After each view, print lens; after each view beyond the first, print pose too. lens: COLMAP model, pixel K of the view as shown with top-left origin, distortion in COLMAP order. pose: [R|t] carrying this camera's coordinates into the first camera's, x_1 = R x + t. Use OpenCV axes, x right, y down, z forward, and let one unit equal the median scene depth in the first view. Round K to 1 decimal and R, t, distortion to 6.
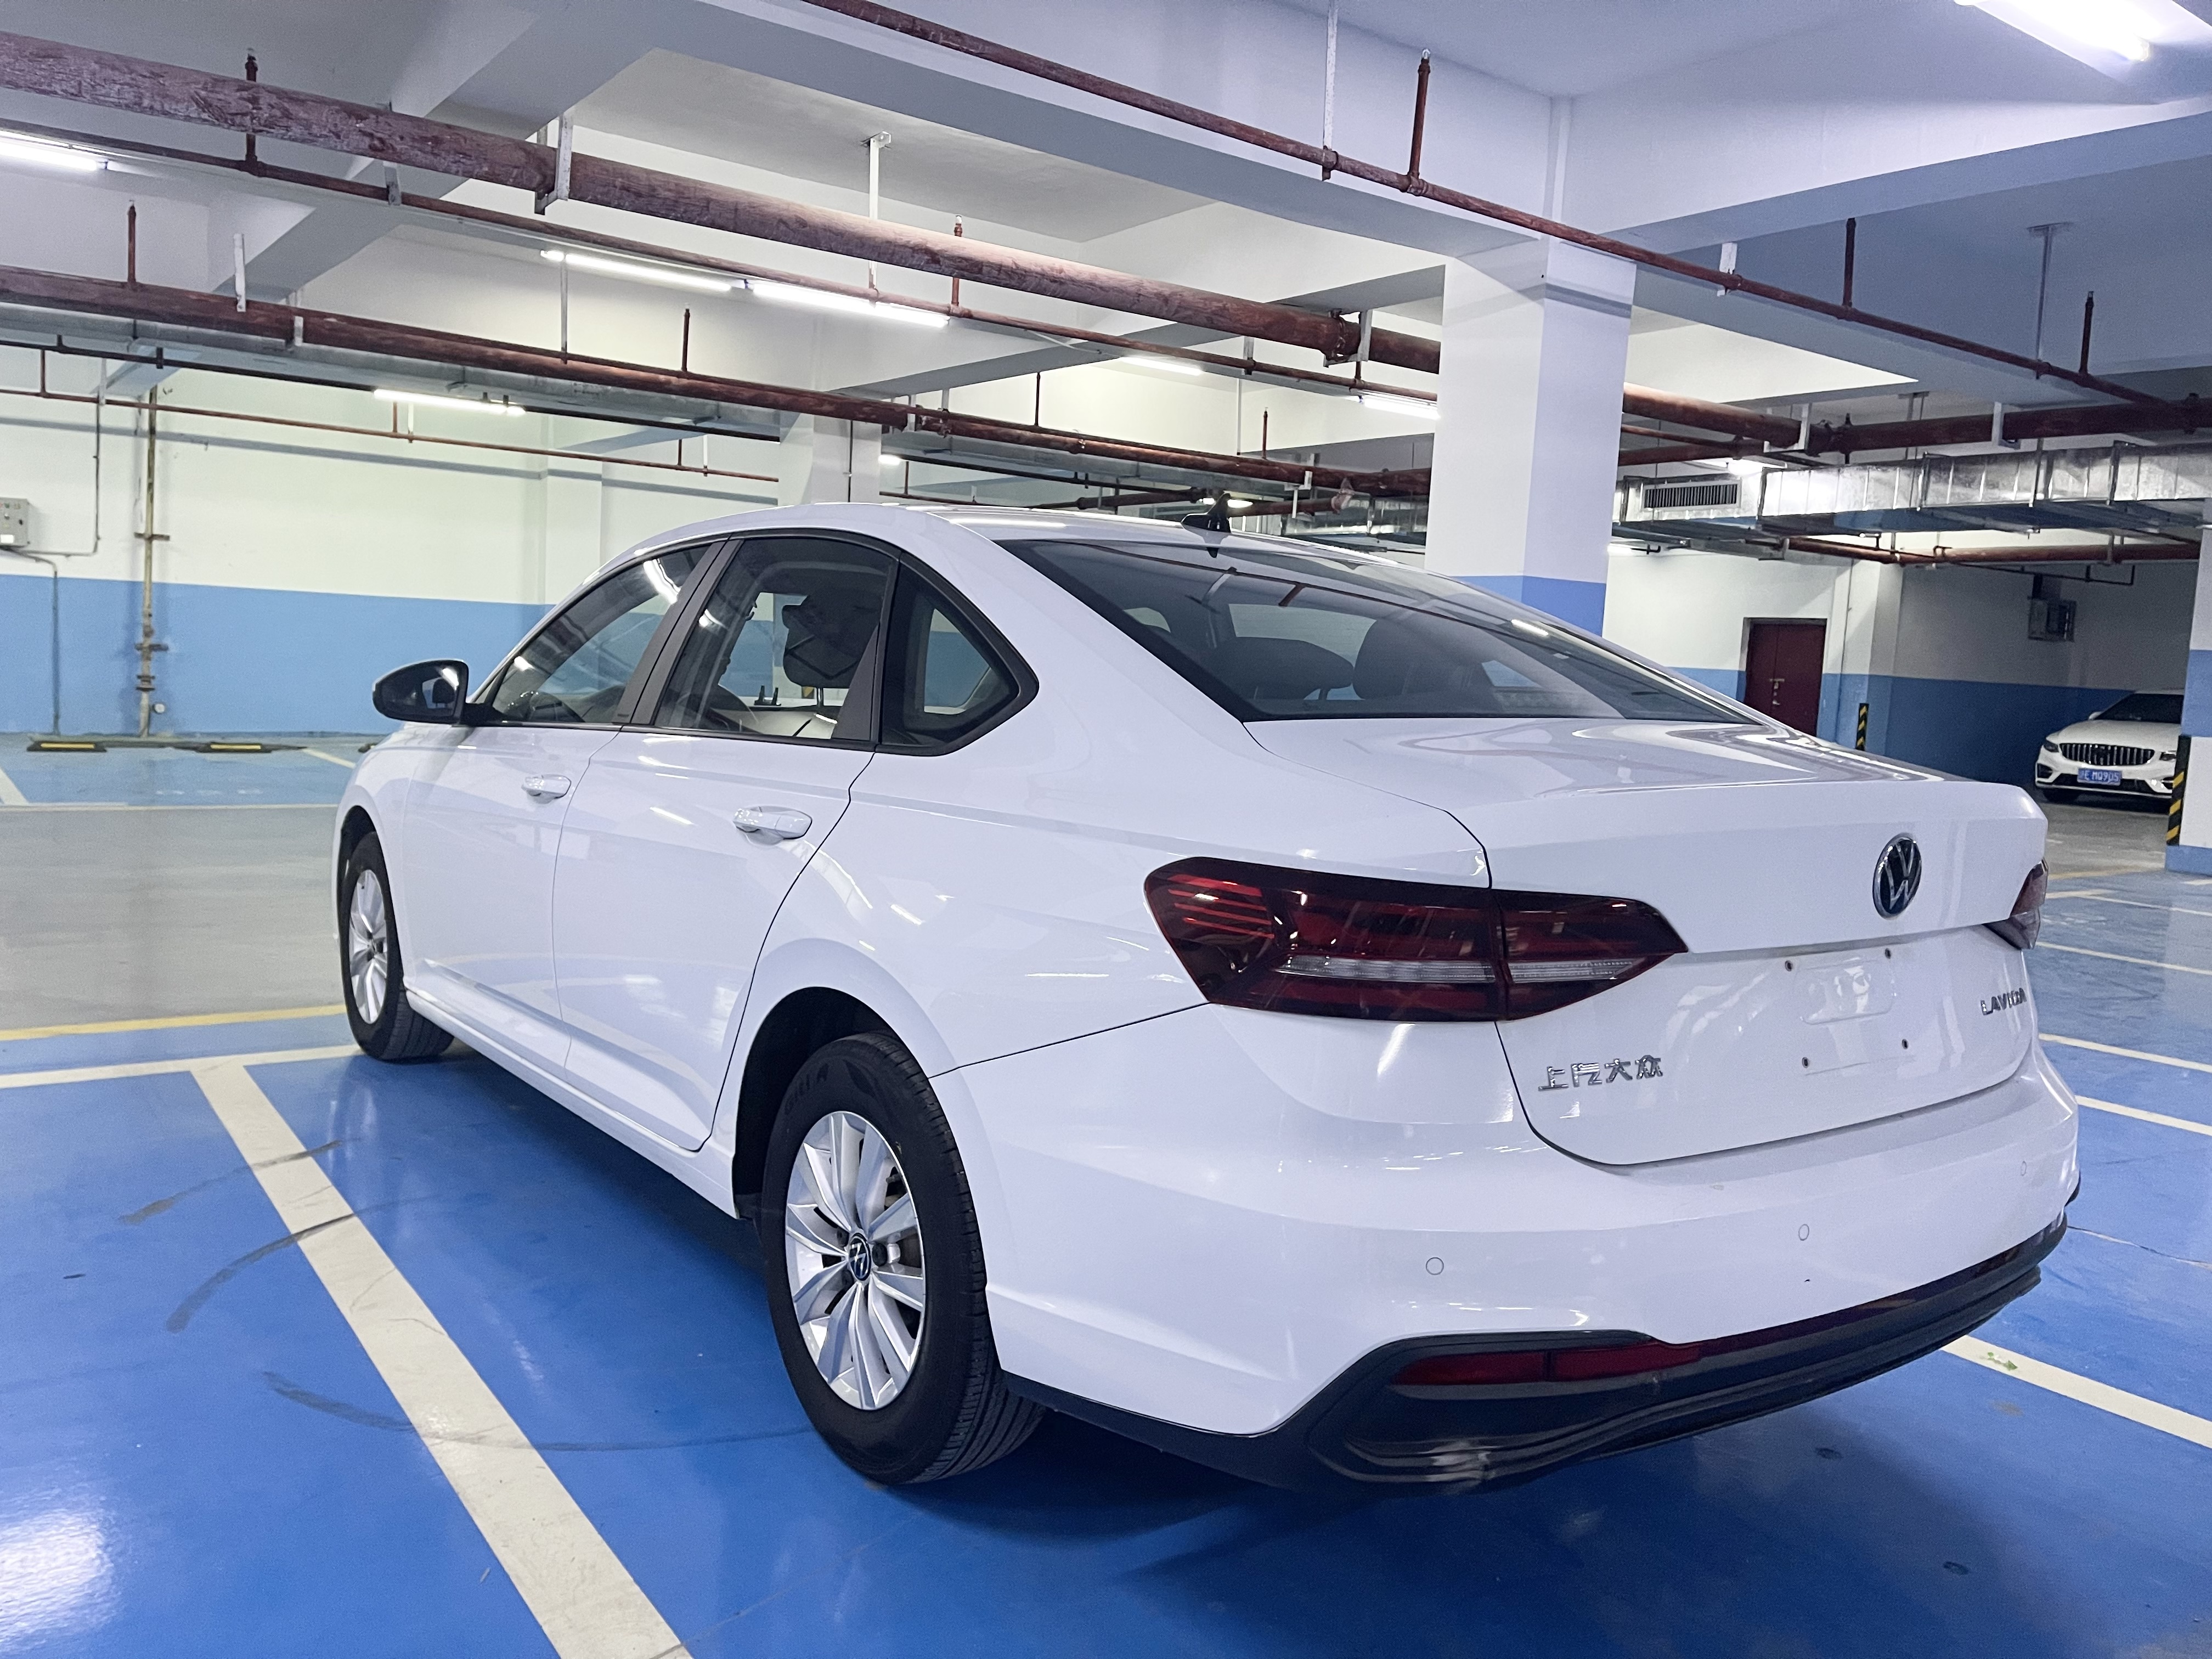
lens RADIAL K [[1674.9, 0, 1104.6], [0, 1674.9, 831.3], [0, 0, 1]] dist [0.056165, -0.078439]
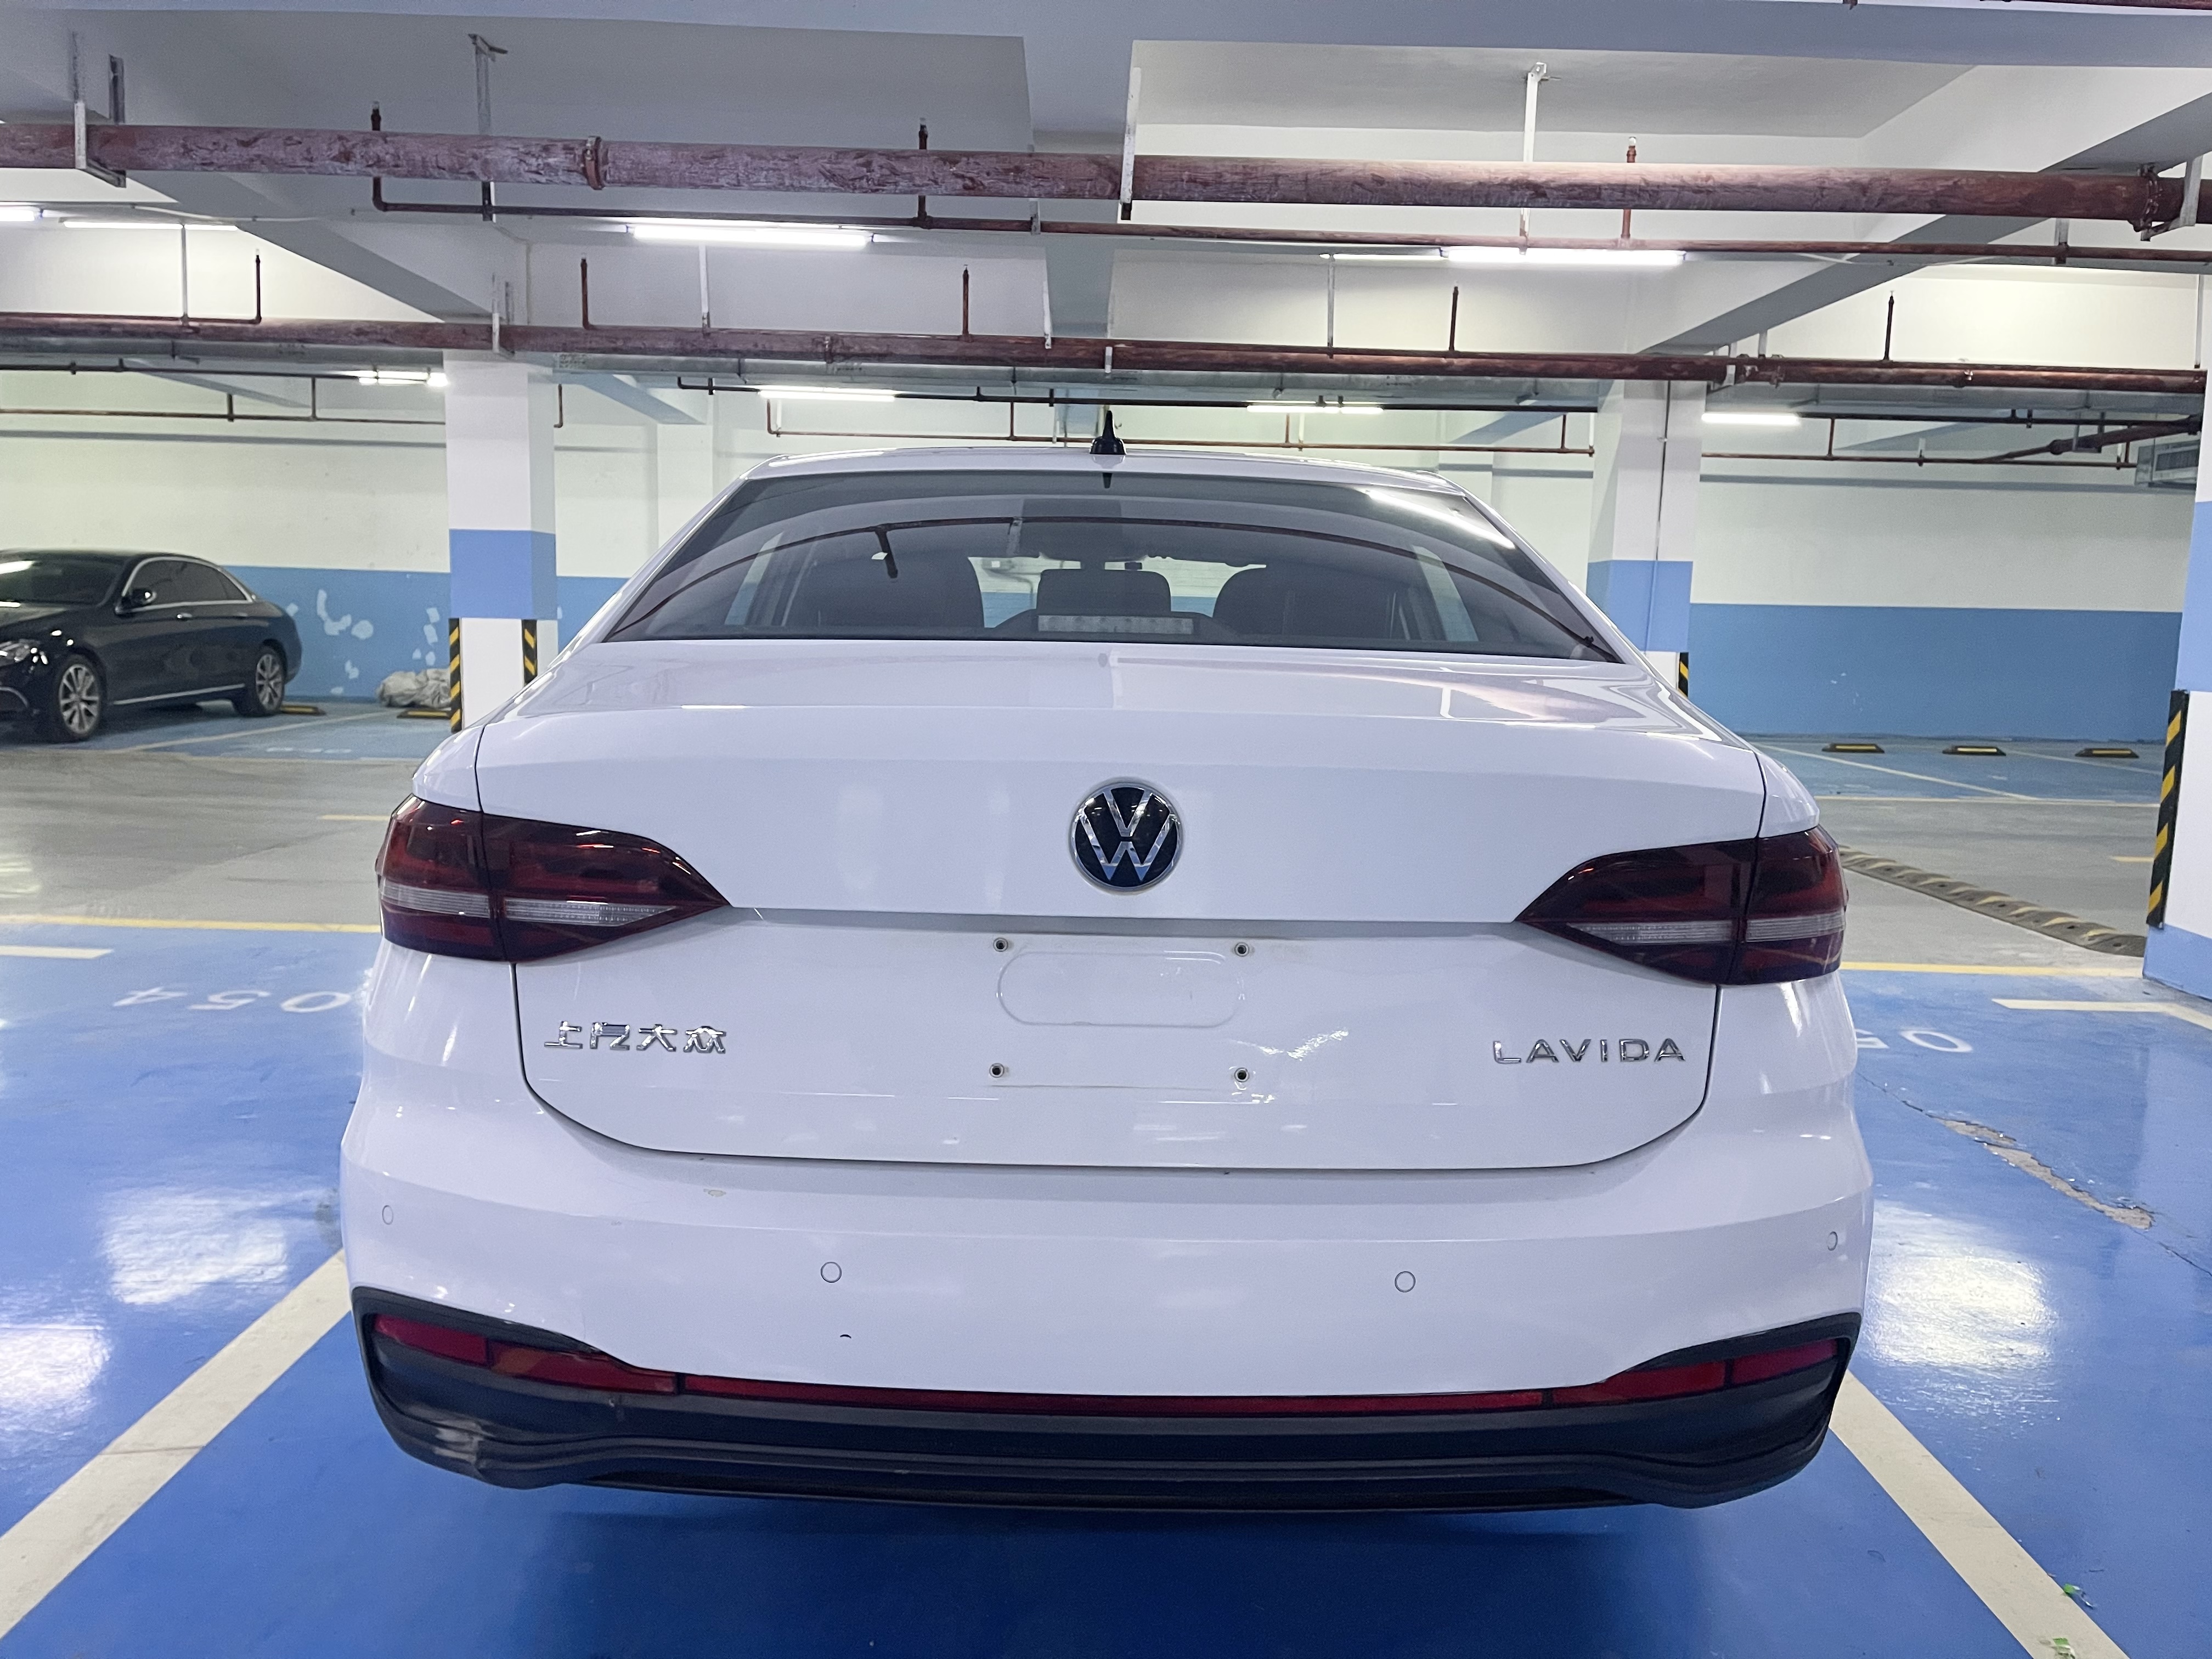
lens RADIAL K [[1674.9, 0, 1095.9], [0, 1674.9, 834.9], [0, 0, 1]] dist [0.056165, -0.078439]
pose [[0.809213, 0.044184, -0.585852, 0.181478], [-0.042025, 0.998967, 0.017293, 0.002898], [0.586011, 0.010627, 0.810233, 0.082136]]
